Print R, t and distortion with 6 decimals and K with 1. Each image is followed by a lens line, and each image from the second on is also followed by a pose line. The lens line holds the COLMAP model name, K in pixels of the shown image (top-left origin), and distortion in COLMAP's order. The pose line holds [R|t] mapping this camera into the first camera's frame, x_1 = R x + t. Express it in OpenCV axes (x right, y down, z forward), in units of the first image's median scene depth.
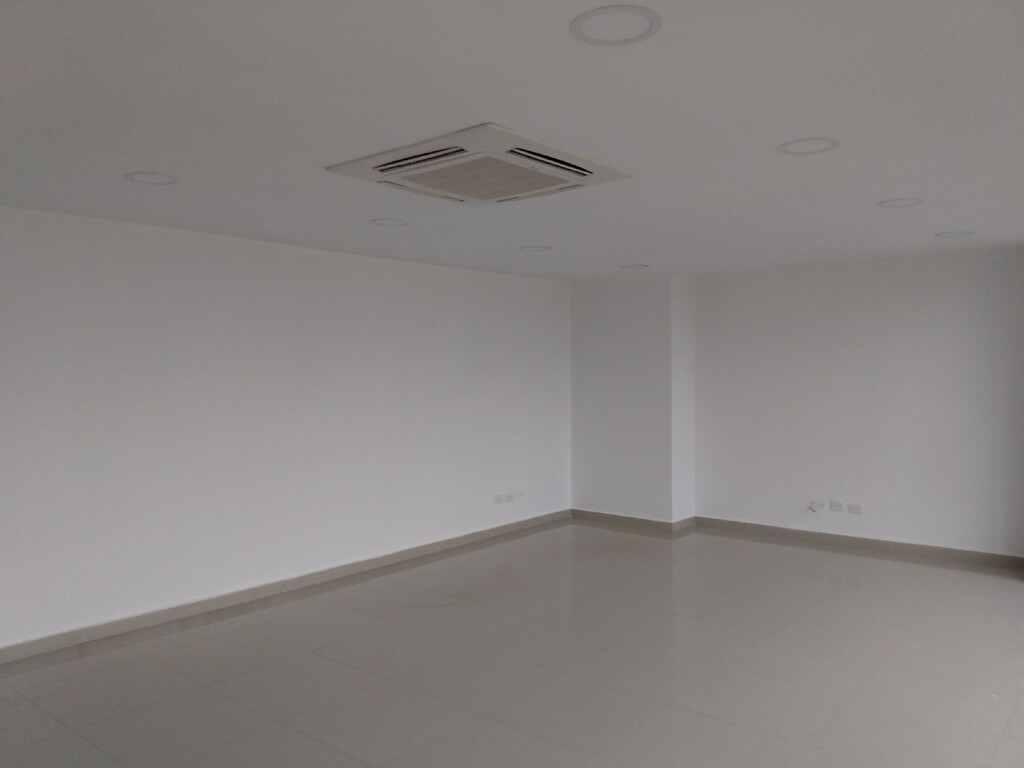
lens RADIAL K [[781.7, 0, 512.0], [0, 781.7, 384.0], [0, 0, 1]] dist [-0.007493, -0.006008]
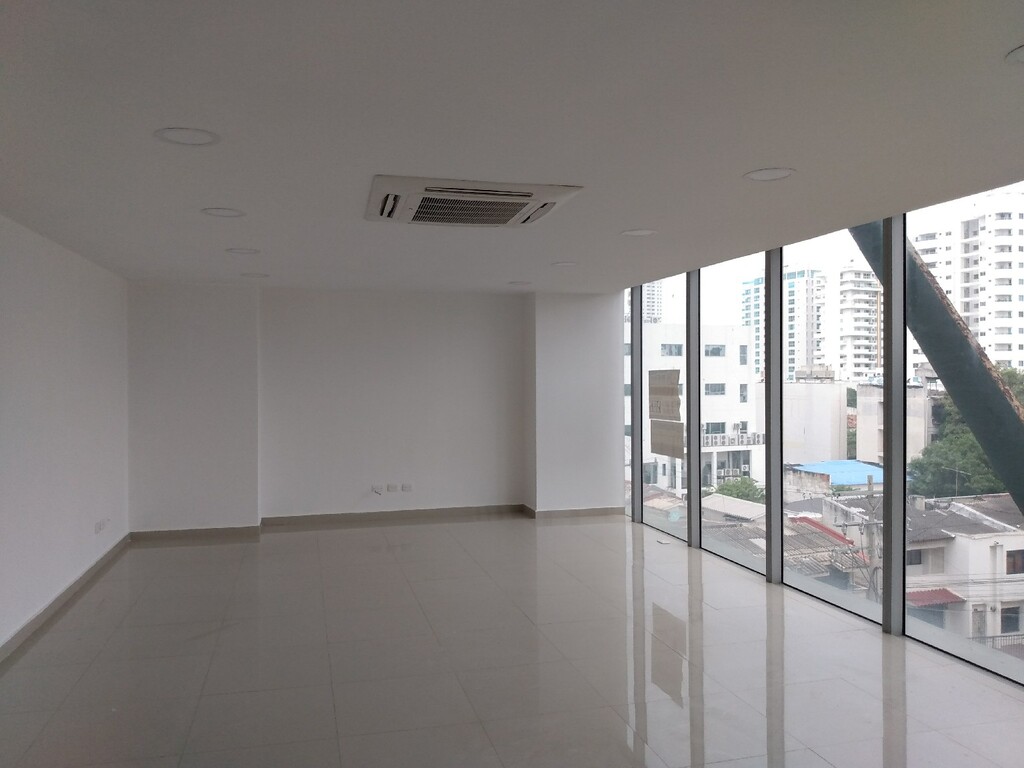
lens RADIAL K [[781.7, 0, 512.0], [0, 781.7, 384.0], [0, 0, 1]] dist [-0.007493, -0.006008]
pose [[0.592997, -0.012714, 0.805104, -0.457019], [0.023945, 0.999712, -0.001849, 0.000579], [-0.804848, 0.020375, 0.593131, 0.120106]]
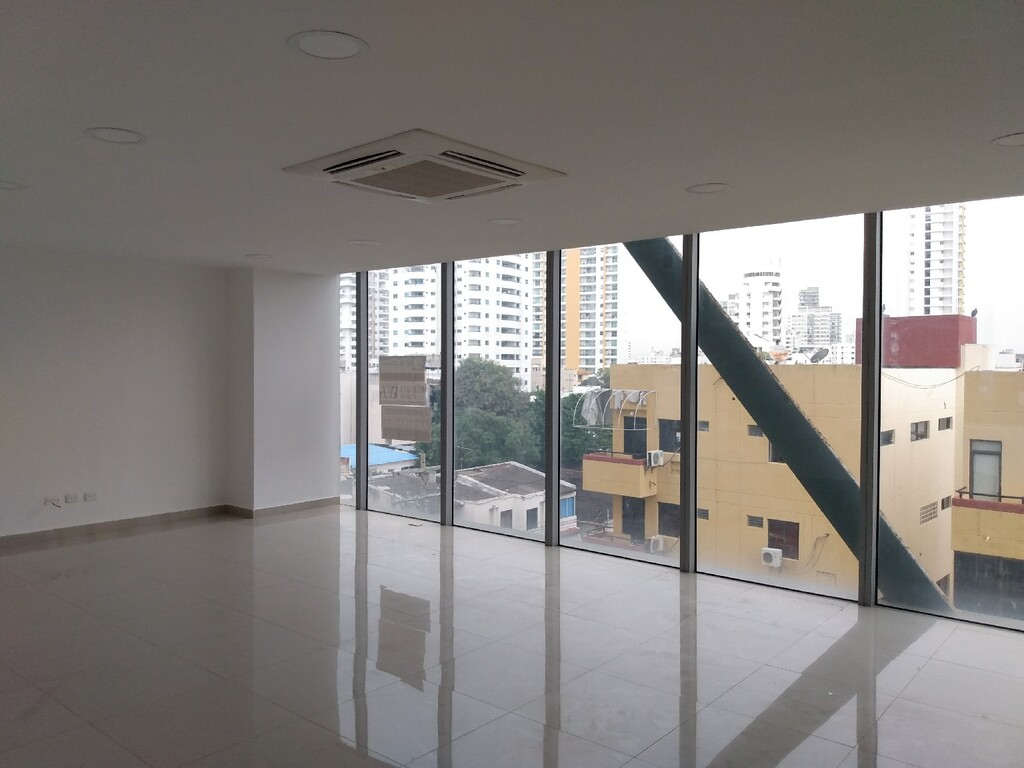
lens RADIAL K [[769.9, 0, 540.1], [0, 769.9, 366.0], [0, 0, 1]] dist [-0.000372, -0.001388]
pose [[-0.018925, -0.002558, 0.999818, -0.551951], [0.013804, 0.999901, 0.002820, -0.002575], [-0.999726, 0.013855, -0.018888, 0.433860]]
